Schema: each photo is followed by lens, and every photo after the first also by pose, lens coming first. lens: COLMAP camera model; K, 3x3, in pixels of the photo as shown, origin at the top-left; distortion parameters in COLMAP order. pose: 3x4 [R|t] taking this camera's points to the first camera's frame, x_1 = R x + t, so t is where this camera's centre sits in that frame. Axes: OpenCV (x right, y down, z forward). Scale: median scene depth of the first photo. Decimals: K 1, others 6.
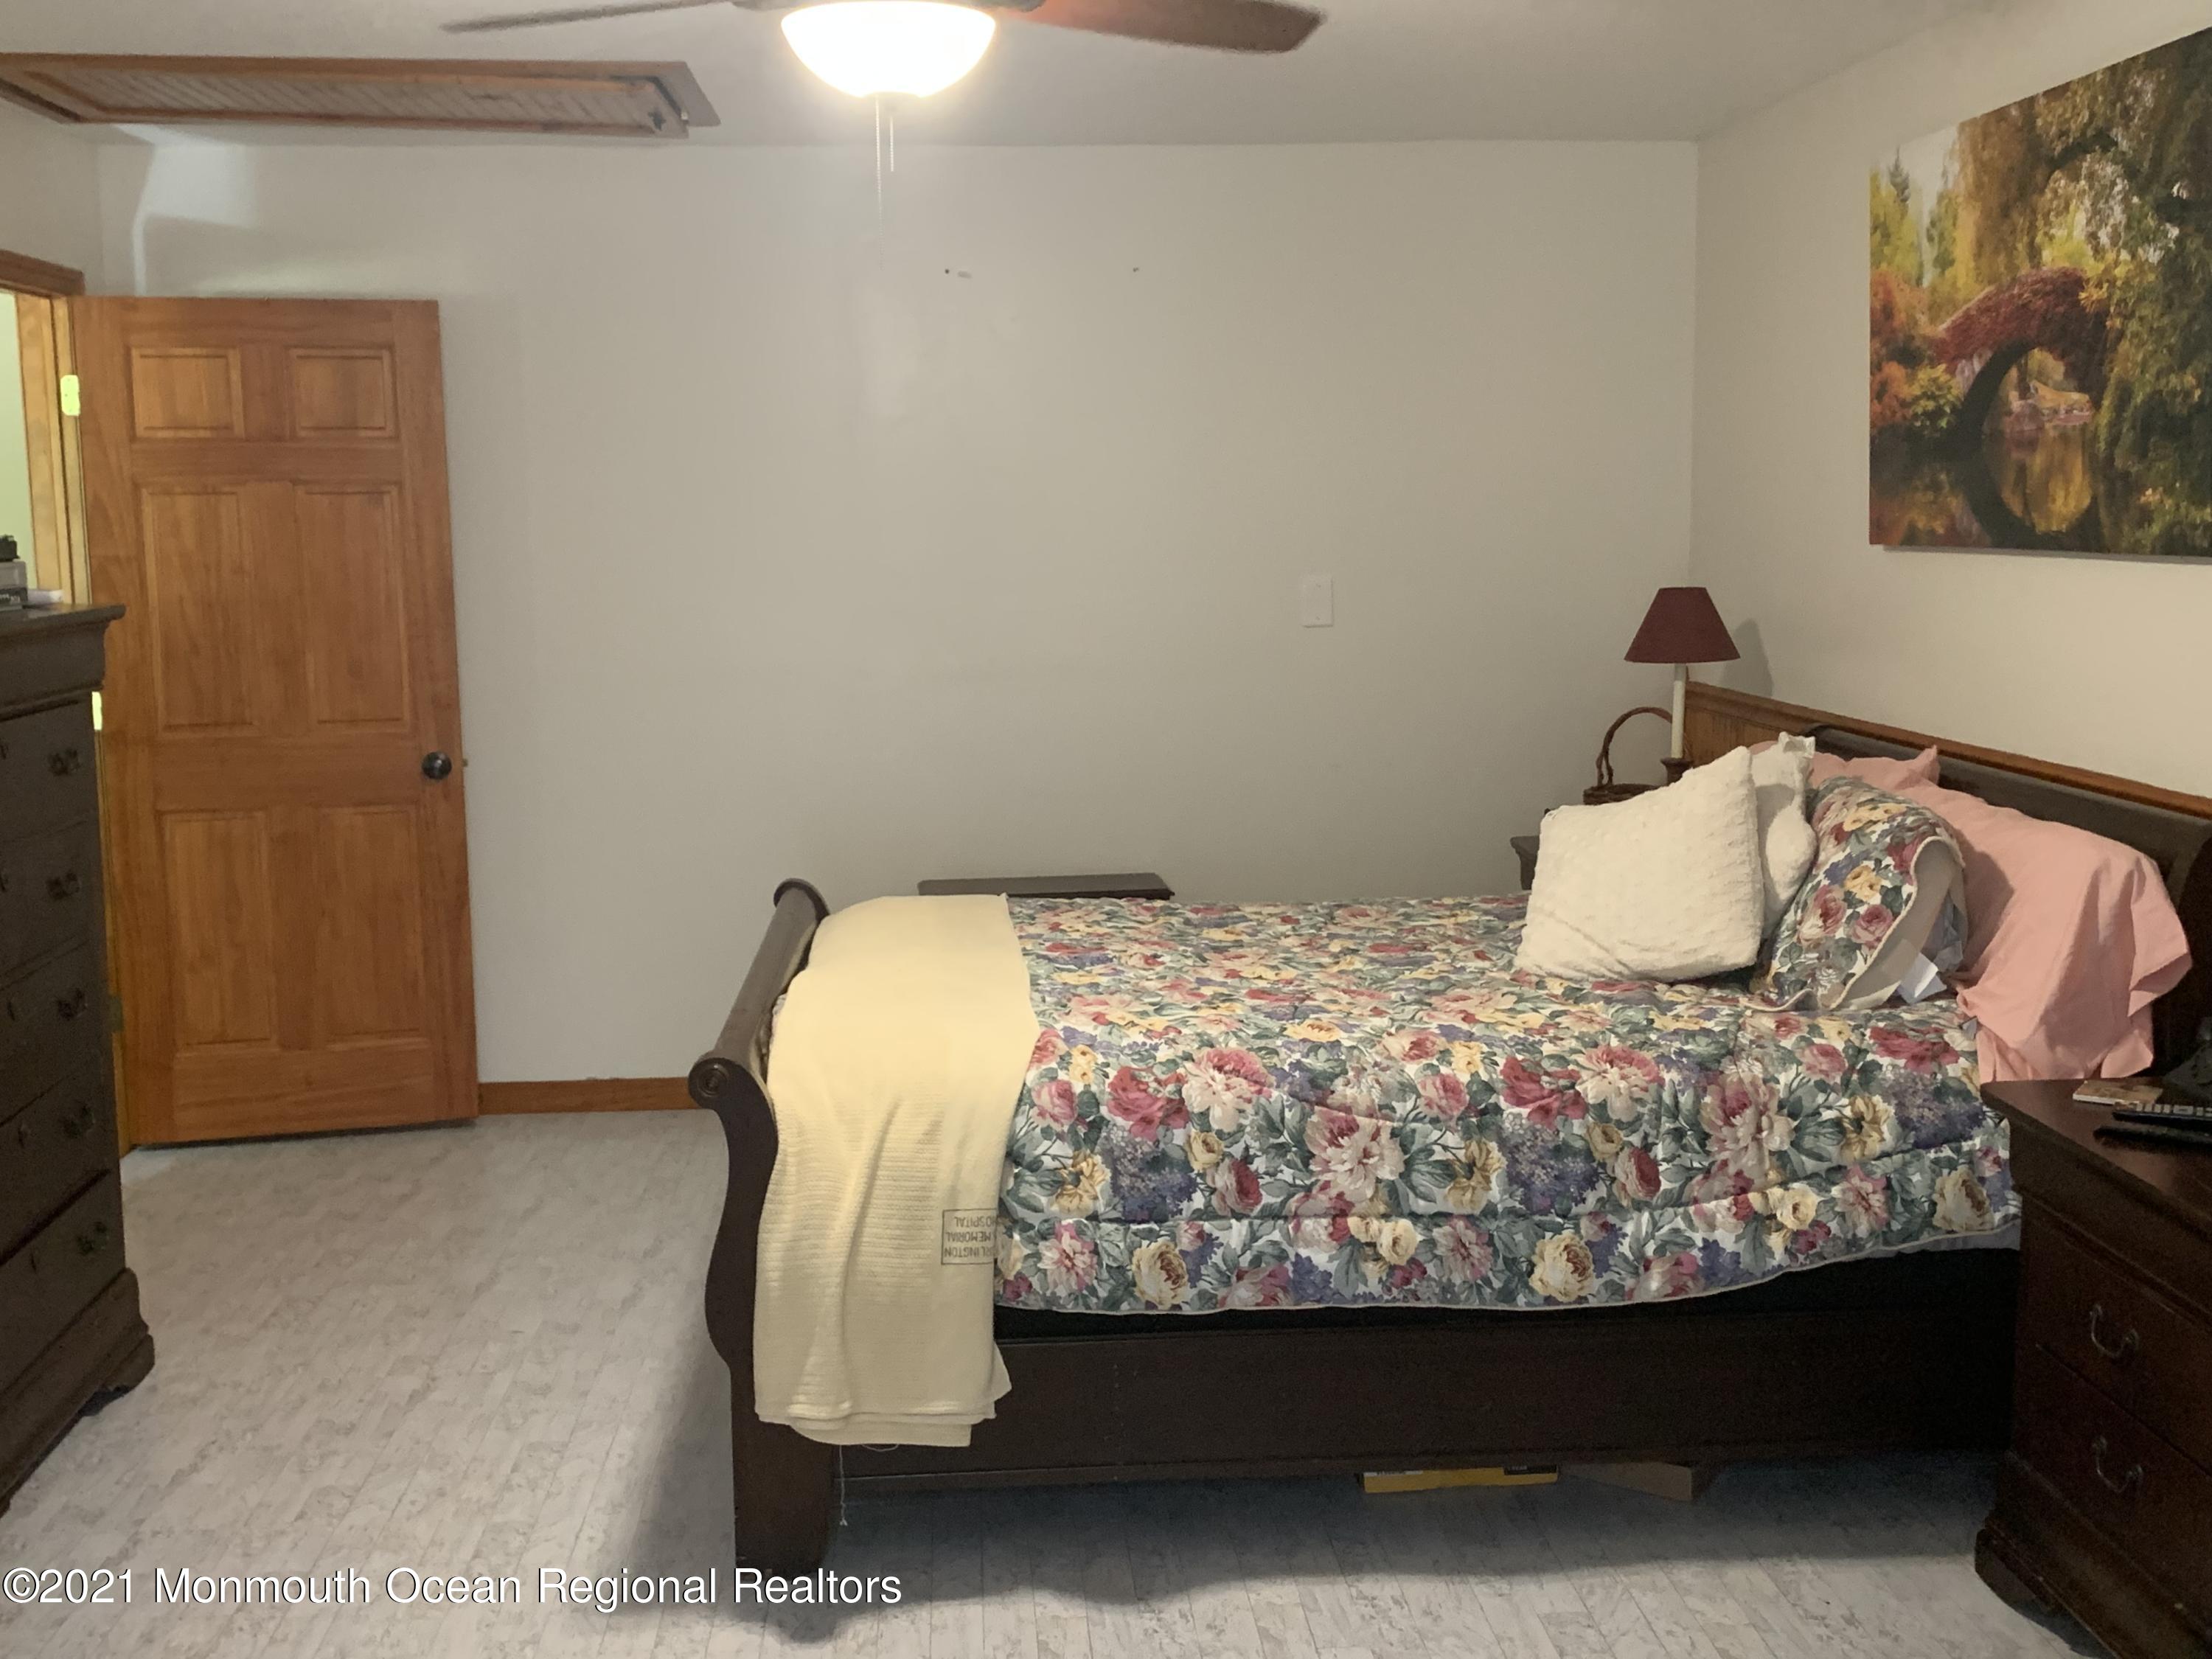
lens RADIAL K [[2271.9, 0, 1108.3], [0, 2271.9, 834.3], [0, 0, 1]] dist [-0.030534, 0.000000]
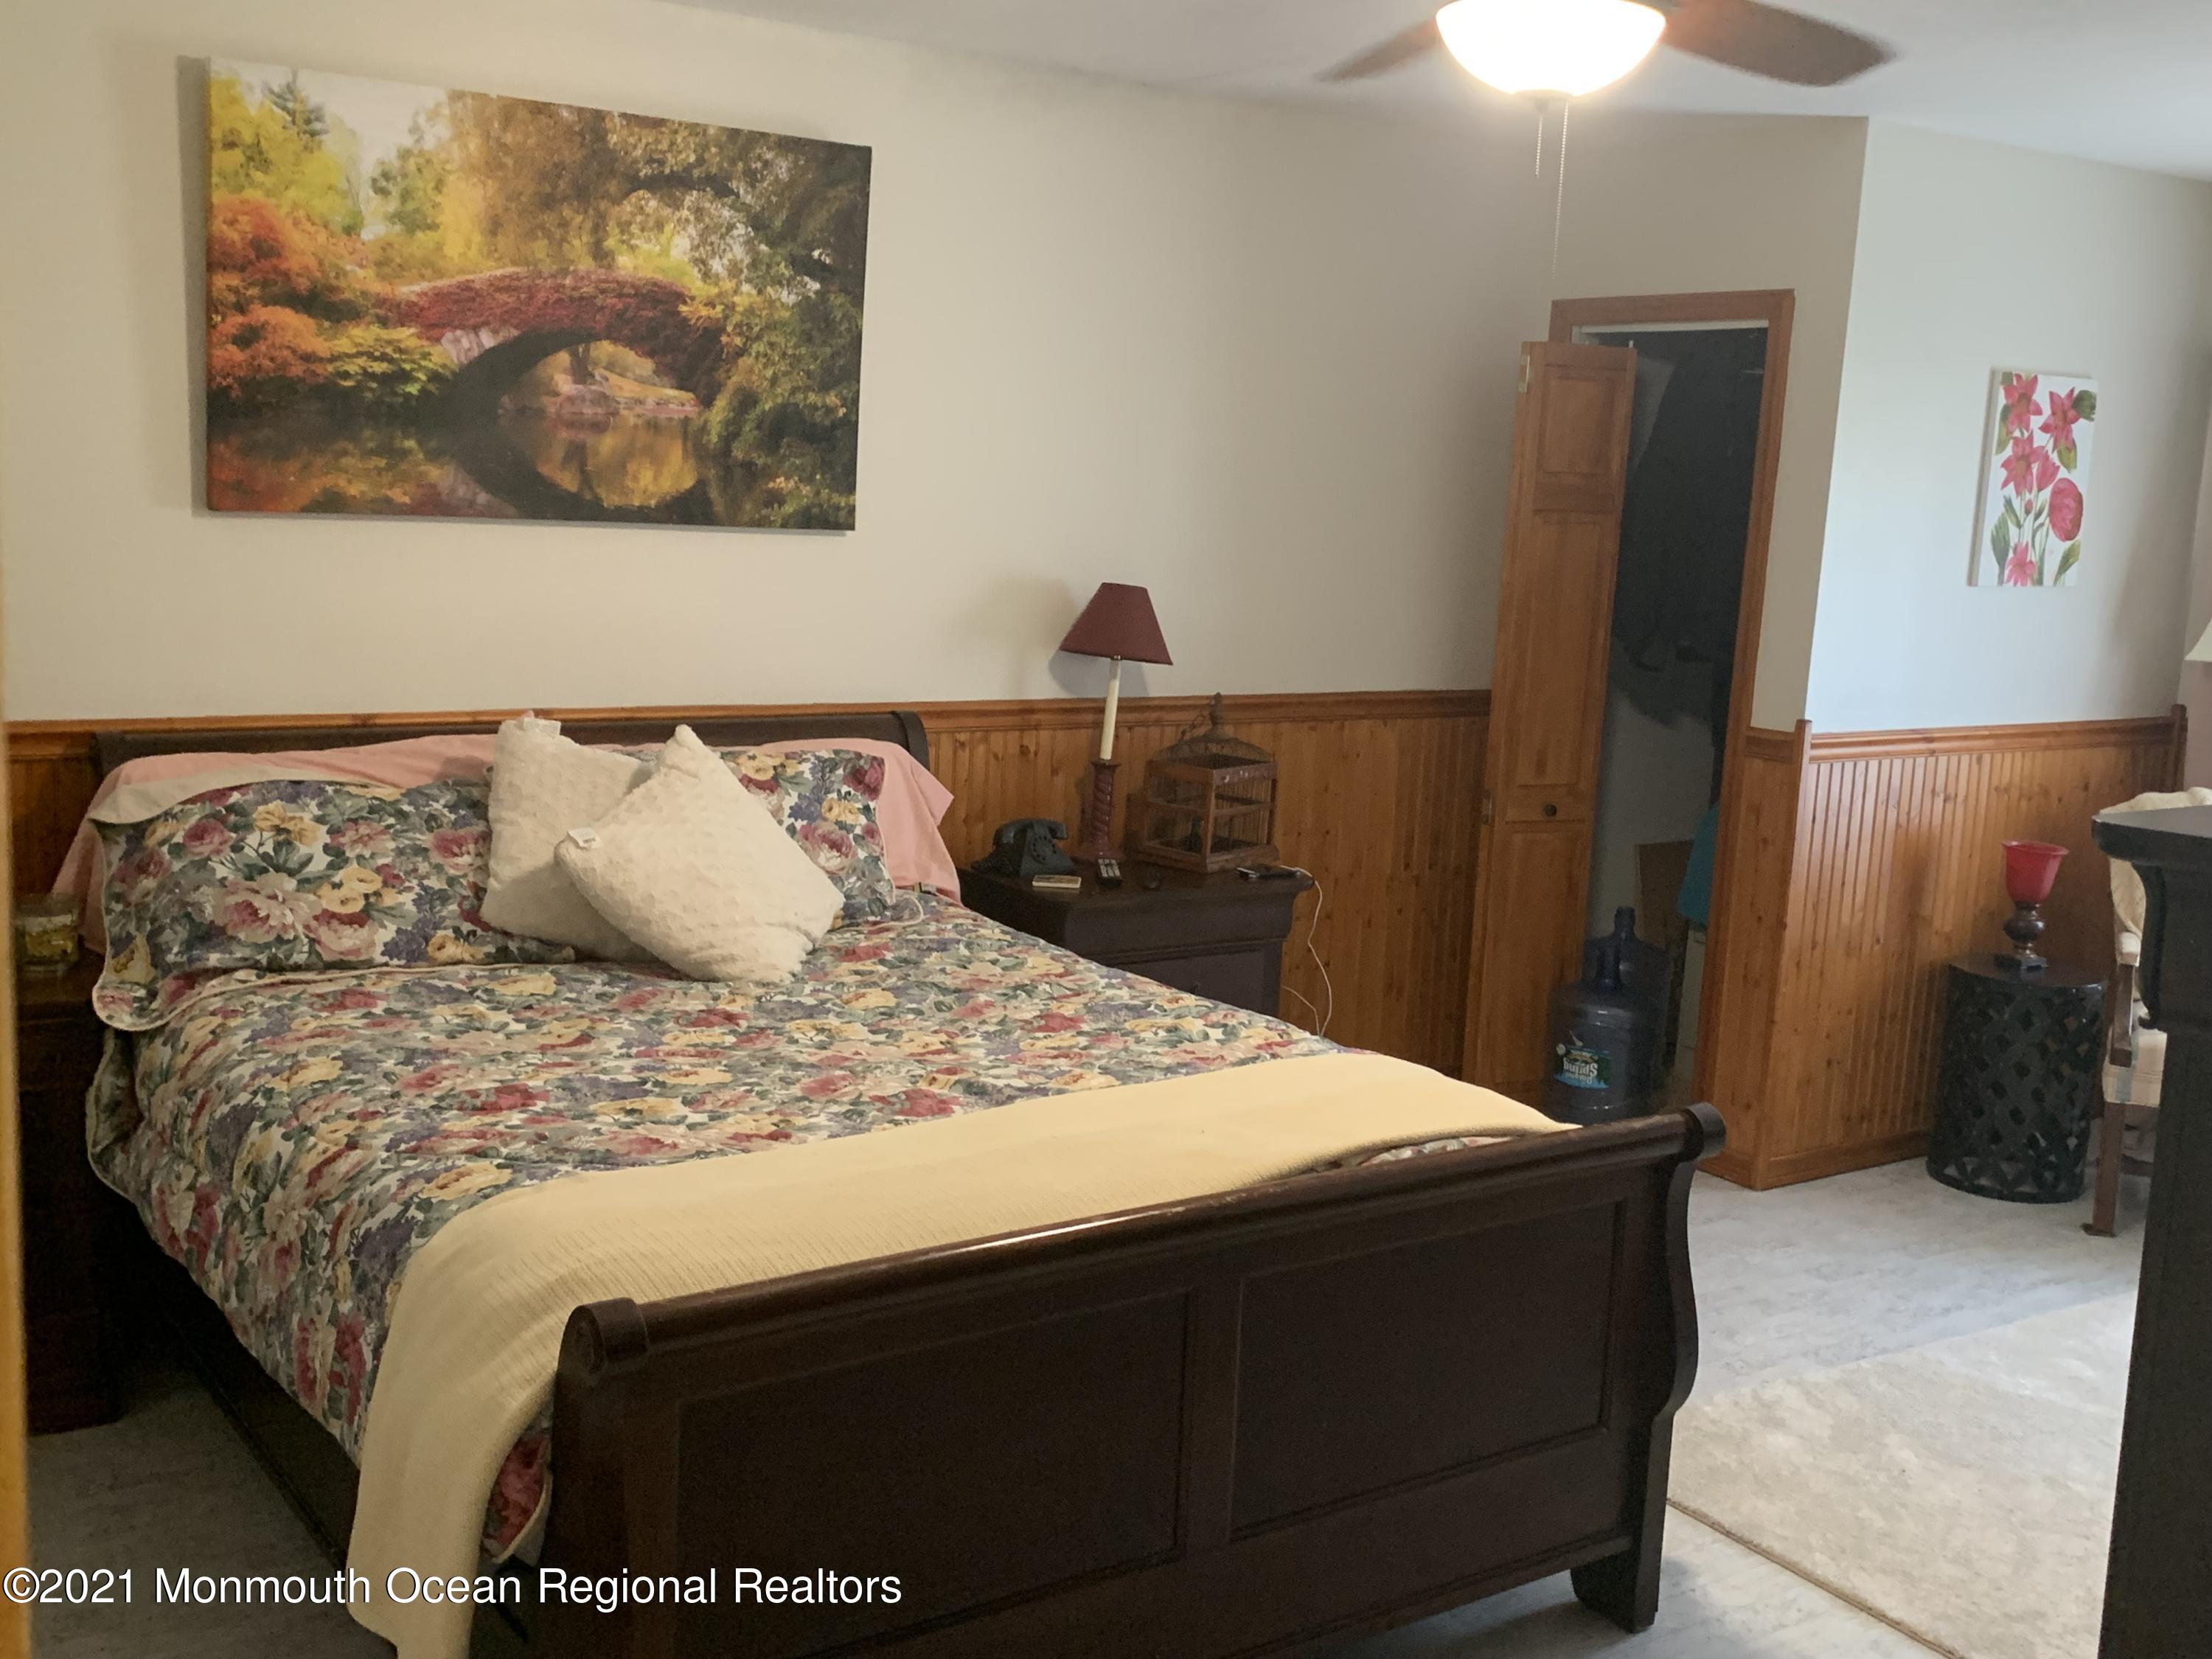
lens RADIAL K [[2271.9, 0, 1107.3], [0, 2271.9, 824.5], [0, 0, 1]] dist [-0.030534, 0.000000]
pose [[-0.504604, -0.162444, 0.847931, -0.750736], [0.065339, 0.972137, 0.225122, -0.233819], [-0.860875, 0.169001, -0.479930, 1.456836]]
